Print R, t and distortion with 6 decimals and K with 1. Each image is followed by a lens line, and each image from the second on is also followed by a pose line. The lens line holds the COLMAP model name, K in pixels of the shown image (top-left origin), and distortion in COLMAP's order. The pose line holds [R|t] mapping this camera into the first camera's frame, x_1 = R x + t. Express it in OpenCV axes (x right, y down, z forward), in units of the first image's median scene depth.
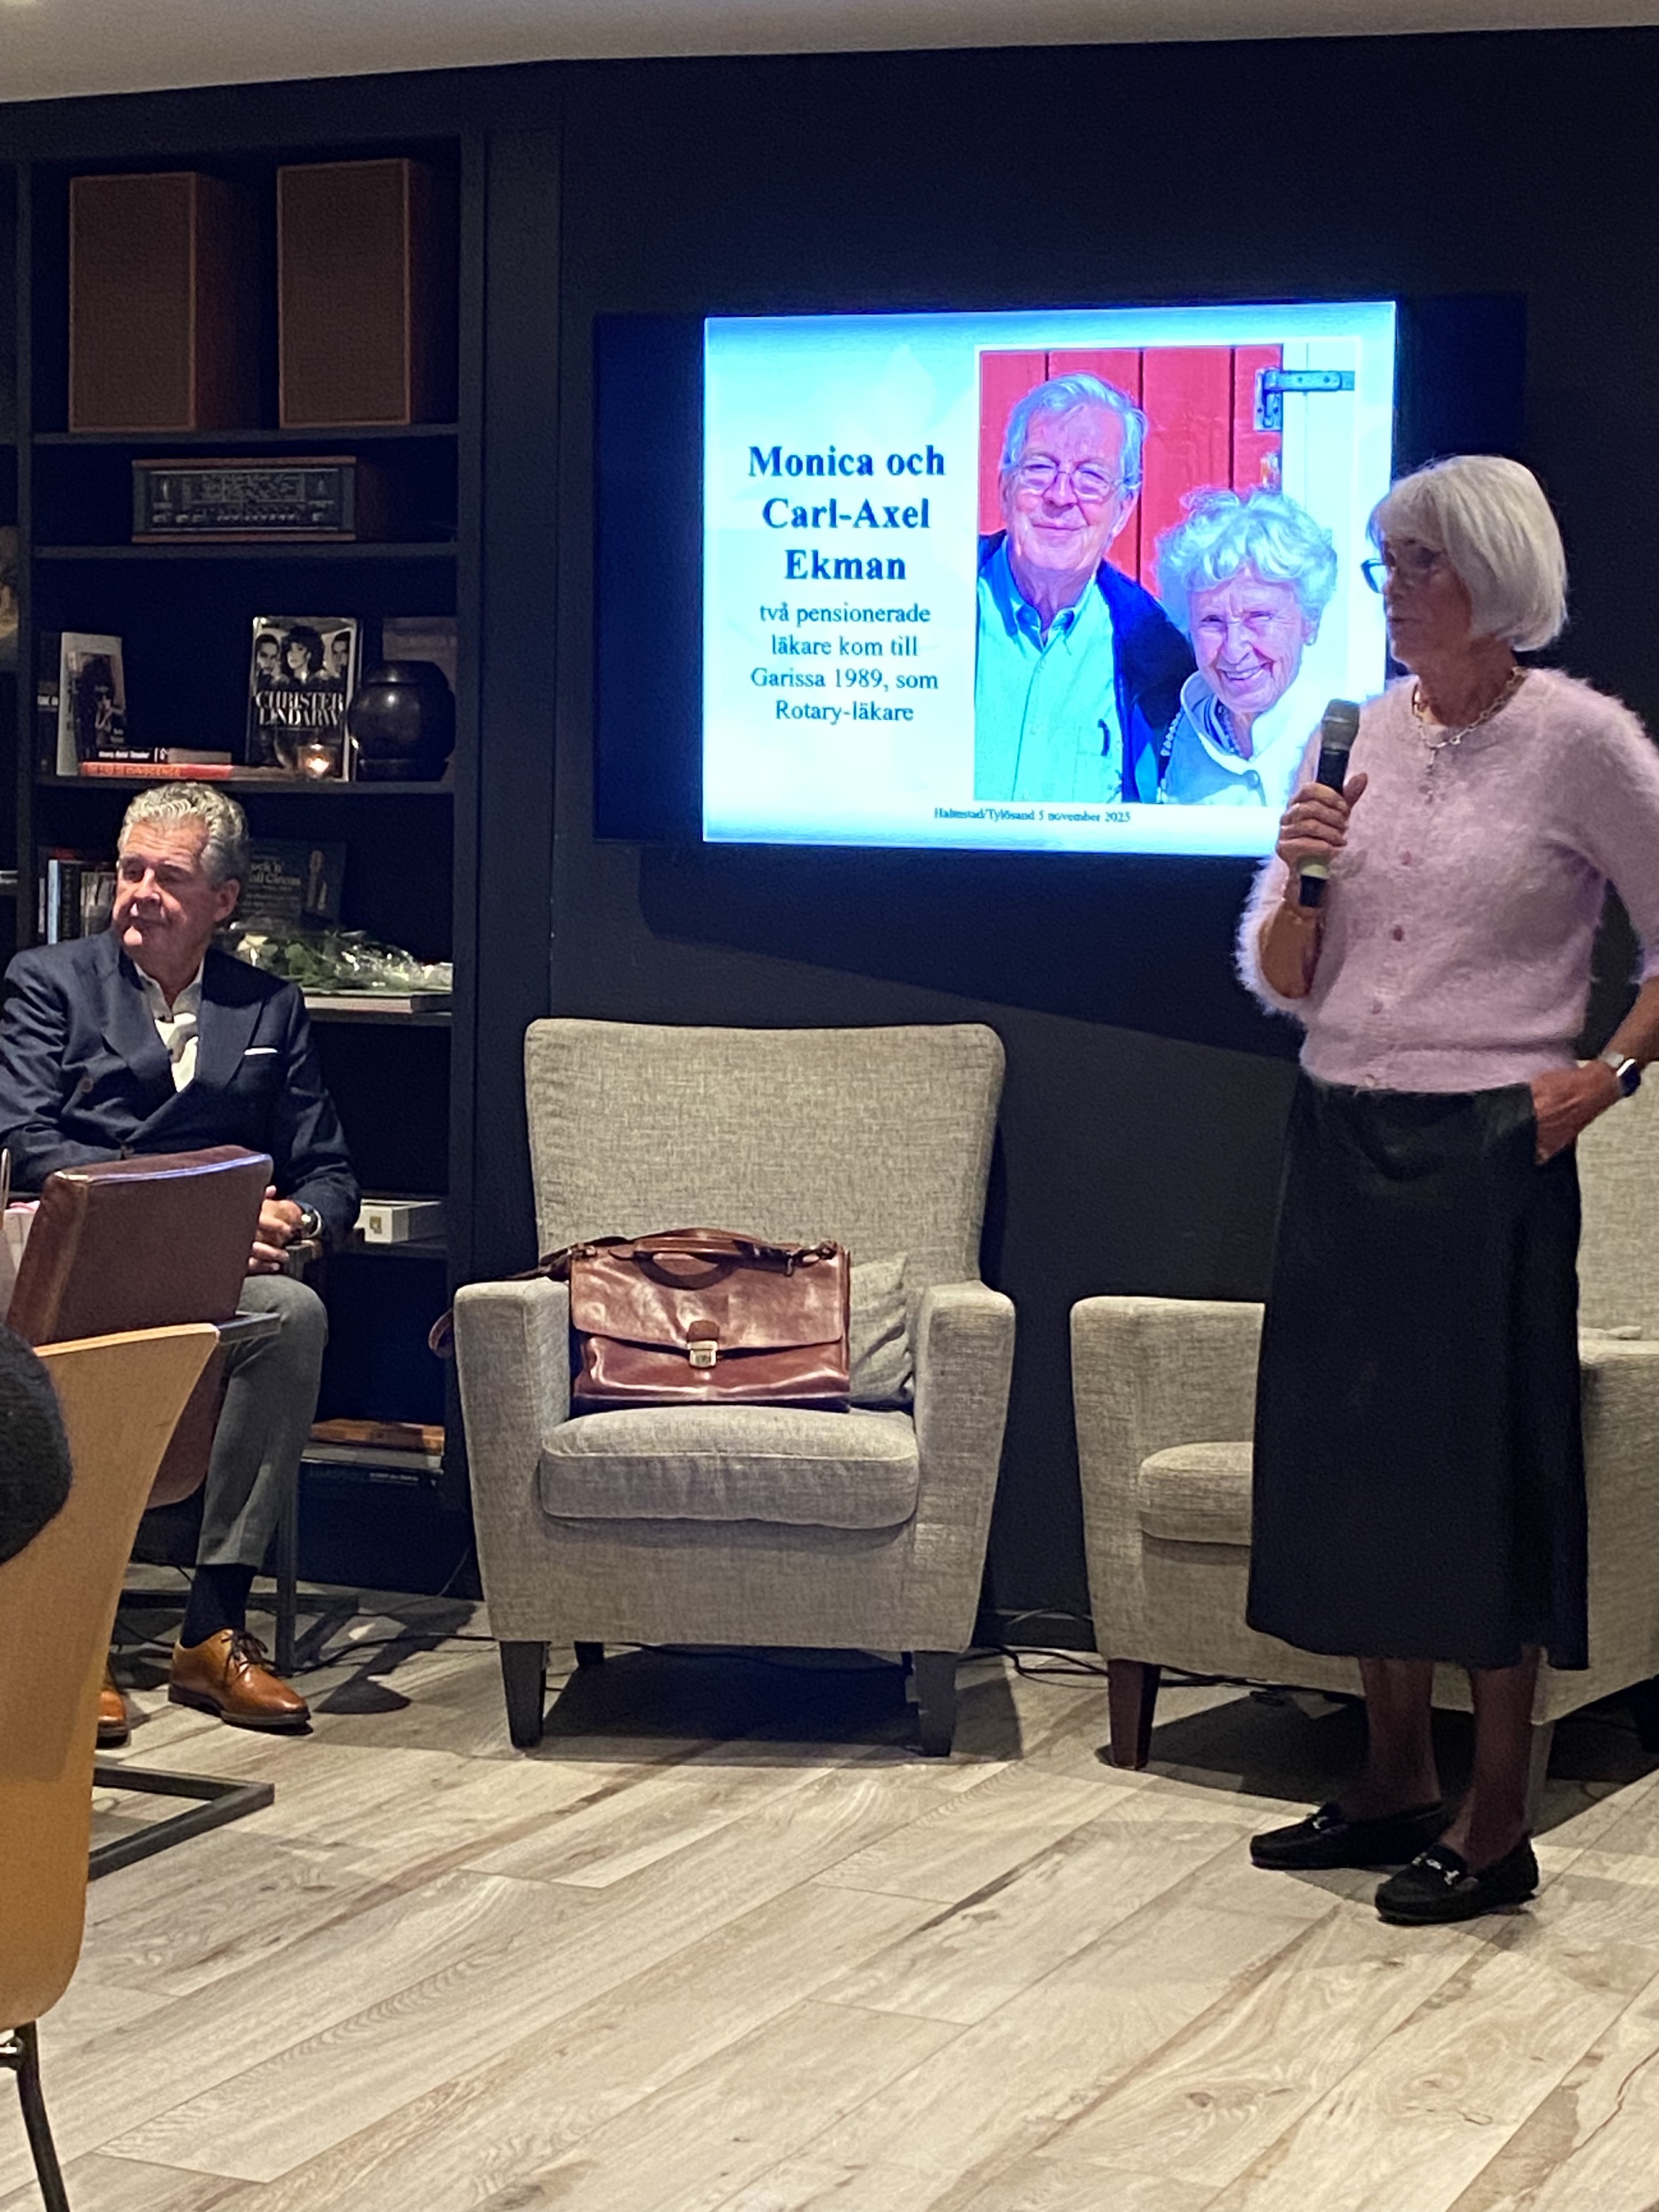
lens RADIAL K [[3913.0, 0, 830.5], [0, 3913.0, 1108.4], [0, 0, 1]] dist [0.038603, 0.000000]
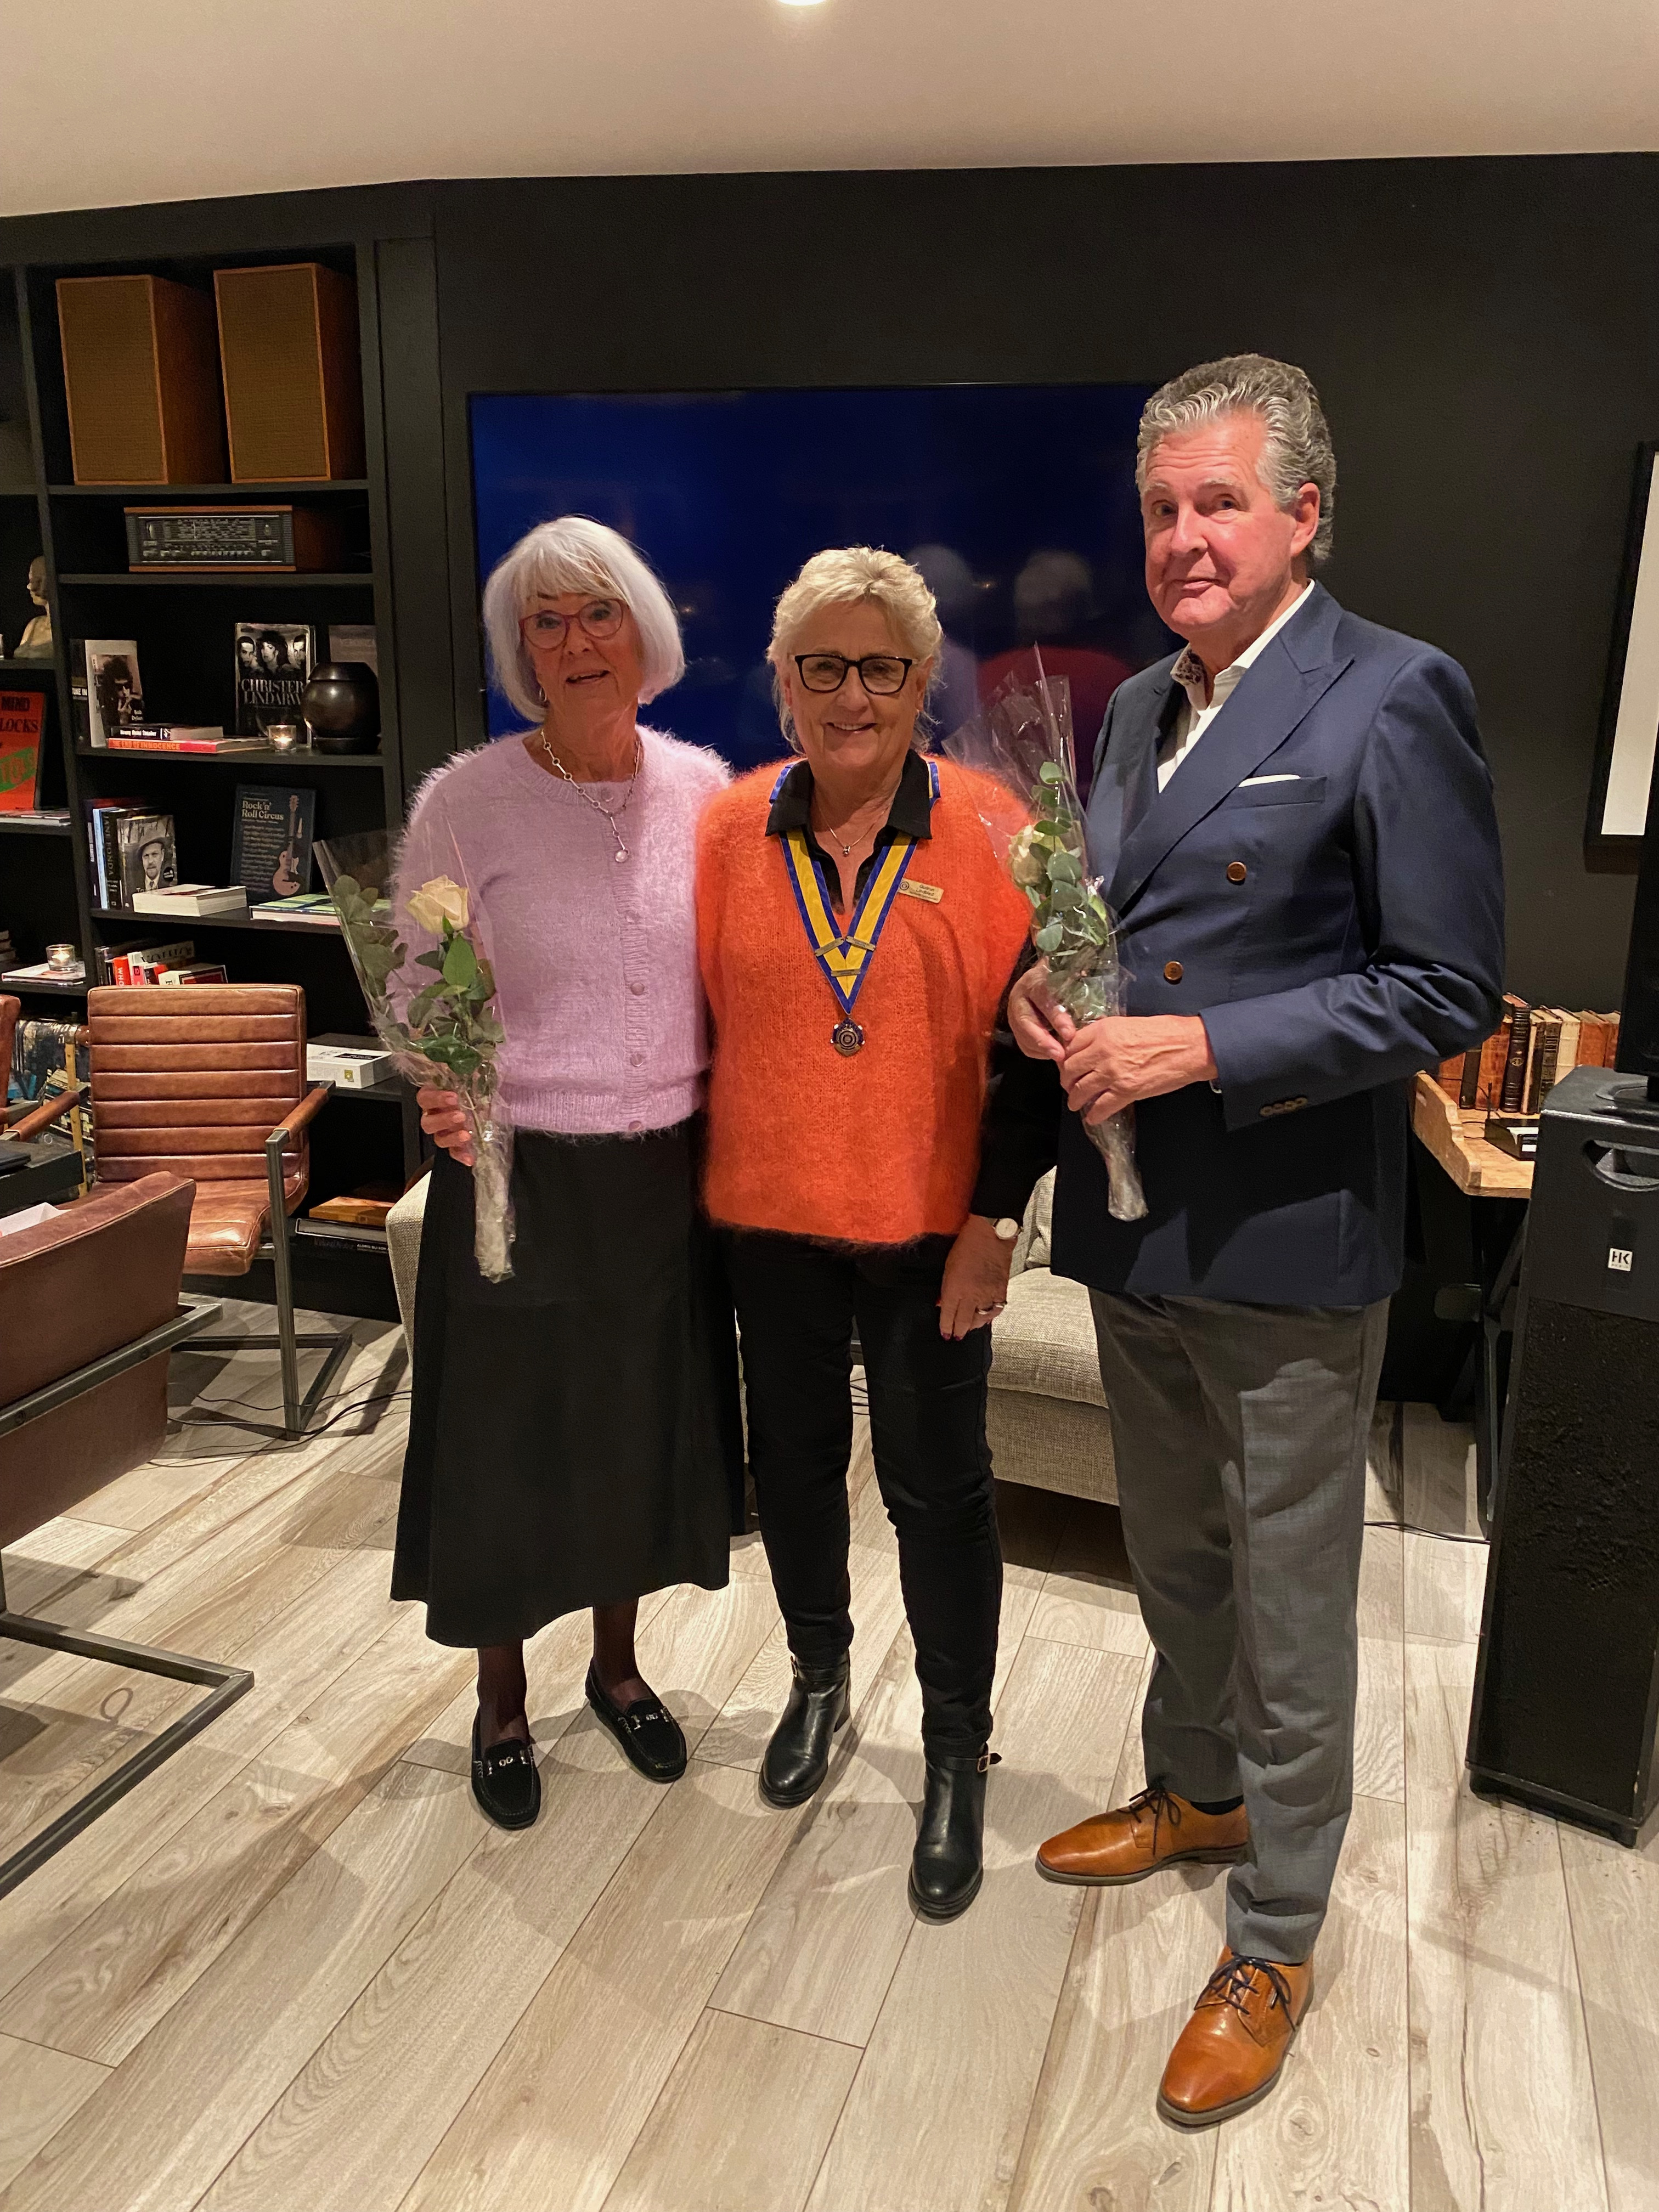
lens RADIAL K [[1701.9, 0, 824.9], [0, 1701.9, 1098.9], [0, 0, 1]] dist [-0.008112, 0.004203]
pose [[0.993137, -0.038941, 0.110287, -0.013584], [0.017761, 0.982223, 0.186873, -0.071865], [-0.115604, -0.183632, 0.976174, 0.374756]]
